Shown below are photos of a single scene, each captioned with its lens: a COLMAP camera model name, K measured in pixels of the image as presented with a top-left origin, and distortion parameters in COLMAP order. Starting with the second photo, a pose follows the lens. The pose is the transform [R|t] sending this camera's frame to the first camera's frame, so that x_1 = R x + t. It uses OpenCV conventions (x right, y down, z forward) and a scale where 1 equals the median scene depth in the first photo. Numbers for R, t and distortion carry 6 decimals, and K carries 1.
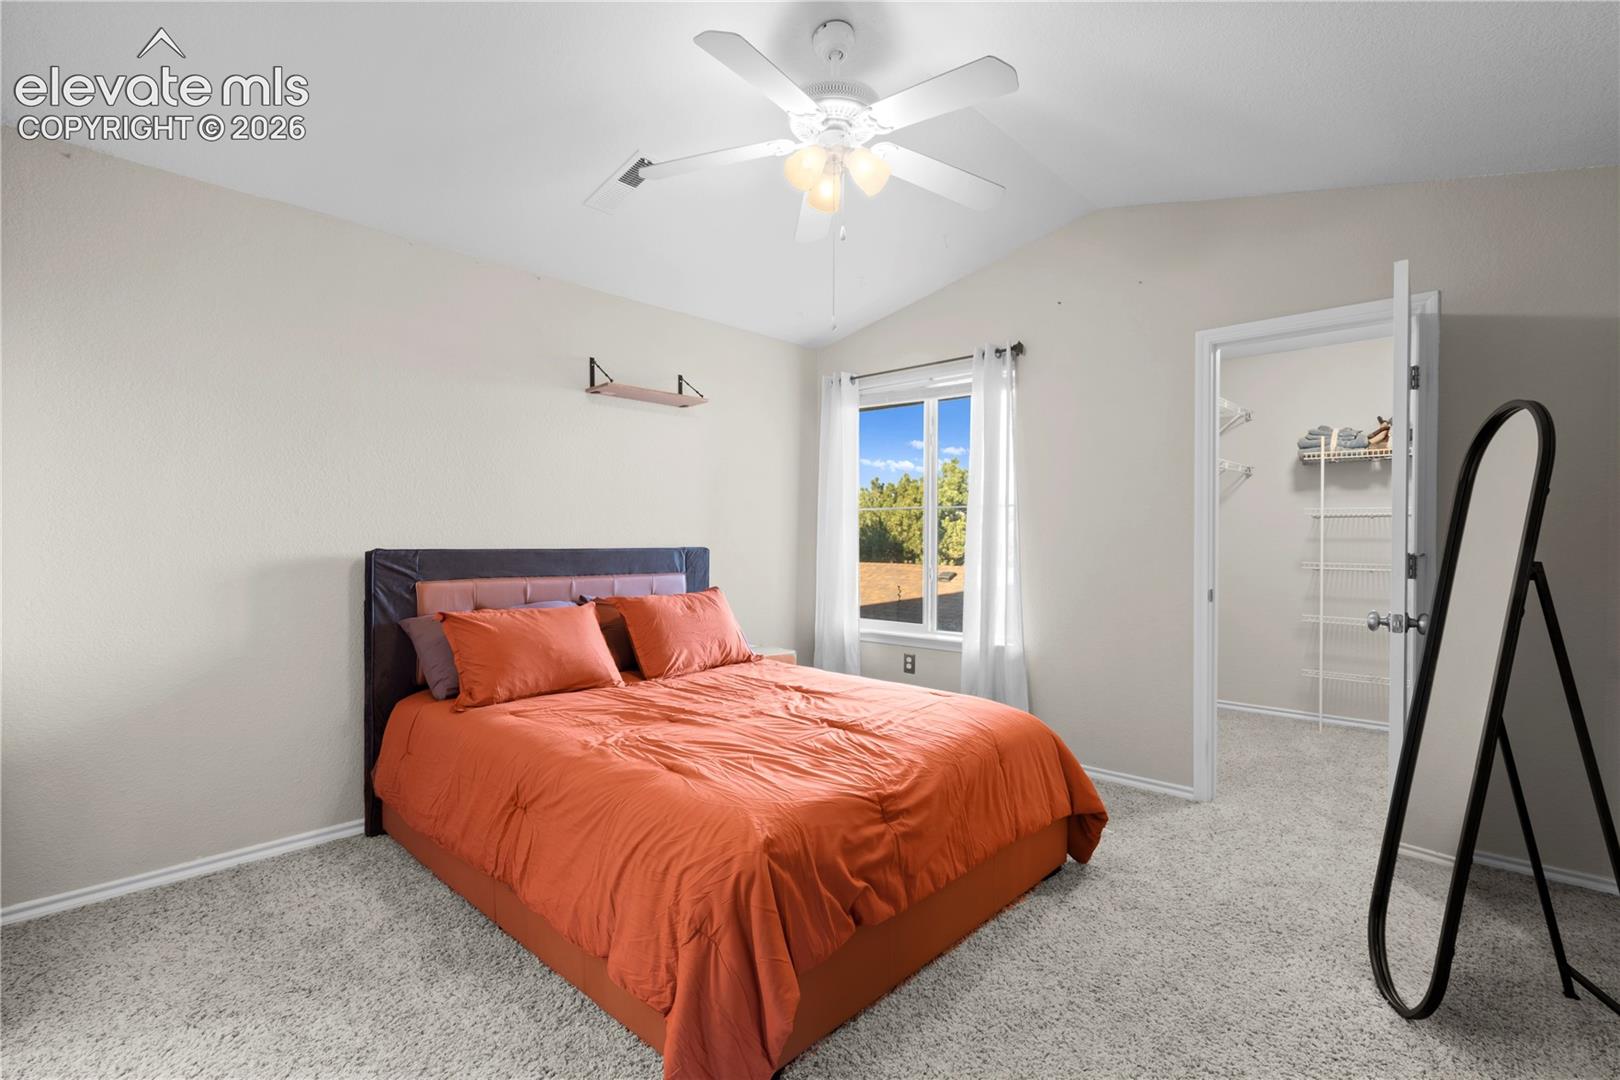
lens RADIAL K [[744.4, 0, 813.3], [0, 744.4, 540.7], [0, 0, 1]] dist [-0.002742, -0.000095]
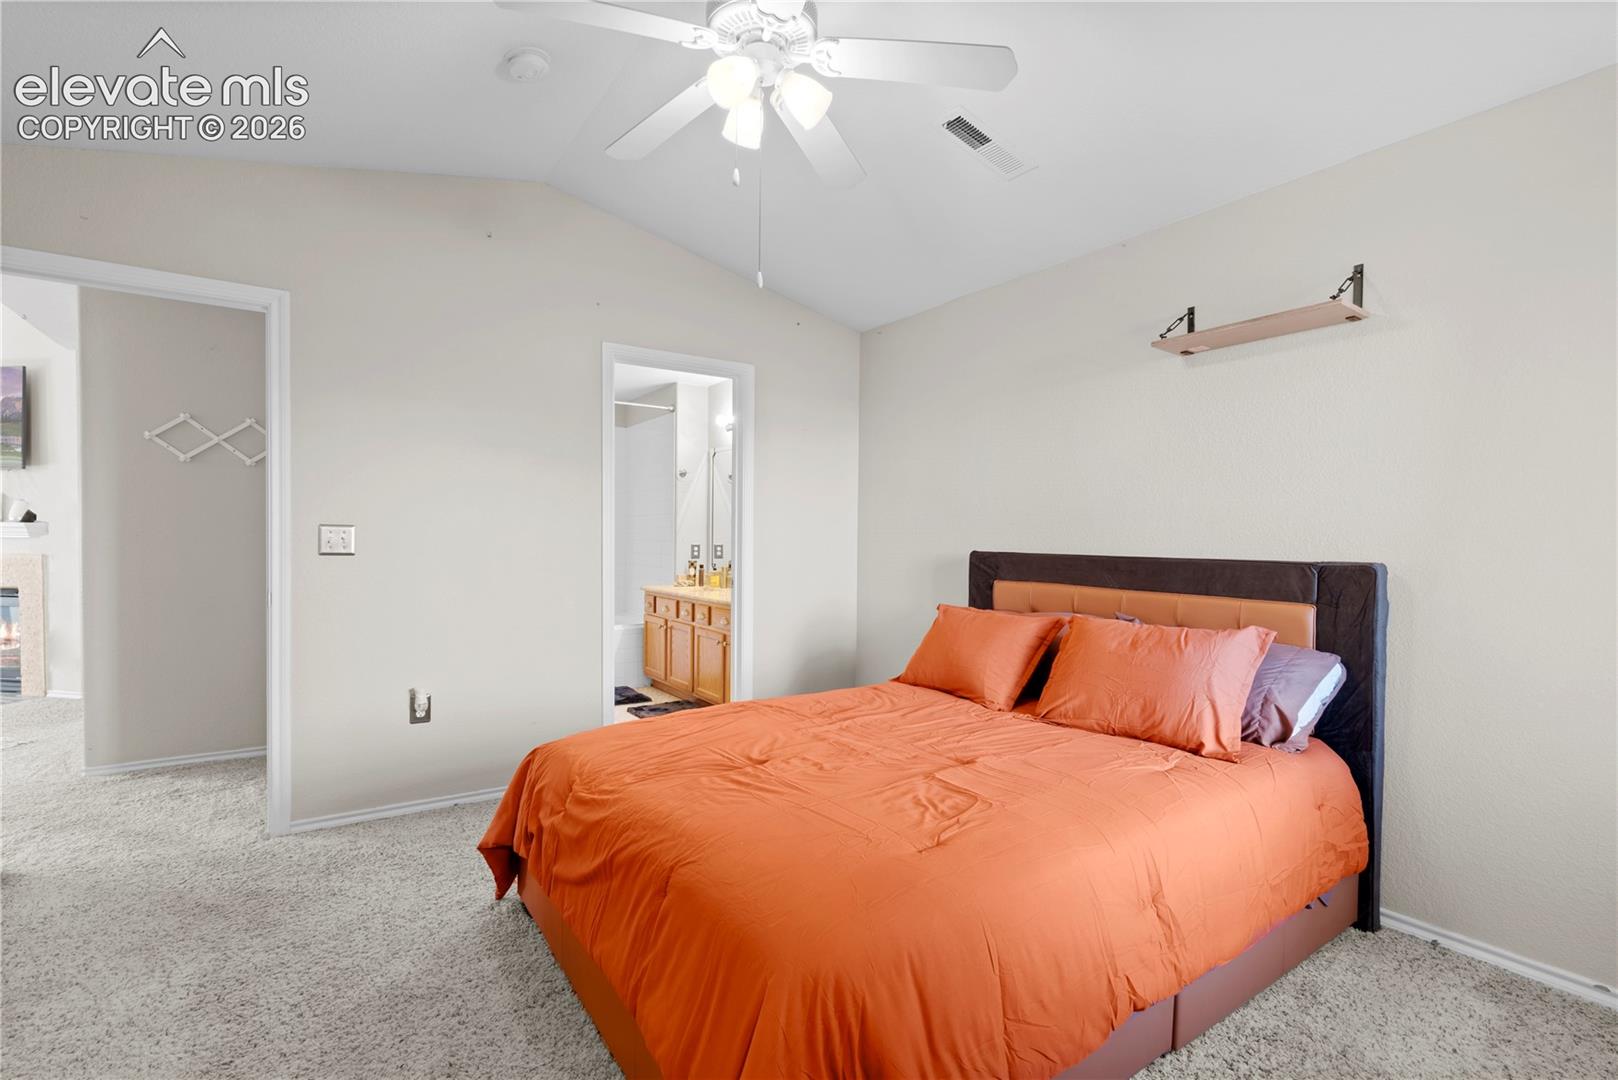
lens RADIAL K [[743.5, 0, 807.0], [0, 743.5, 542.4], [0, 0, 1]] dist [-0.002742, -0.000095]
pose [[-0.214139, -0.006024, -0.976785, 0.554733], [-0.026581, 0.999647, -0.000337, 0.005377], [0.976442, 0.025891, -0.214223, 0.829233]]
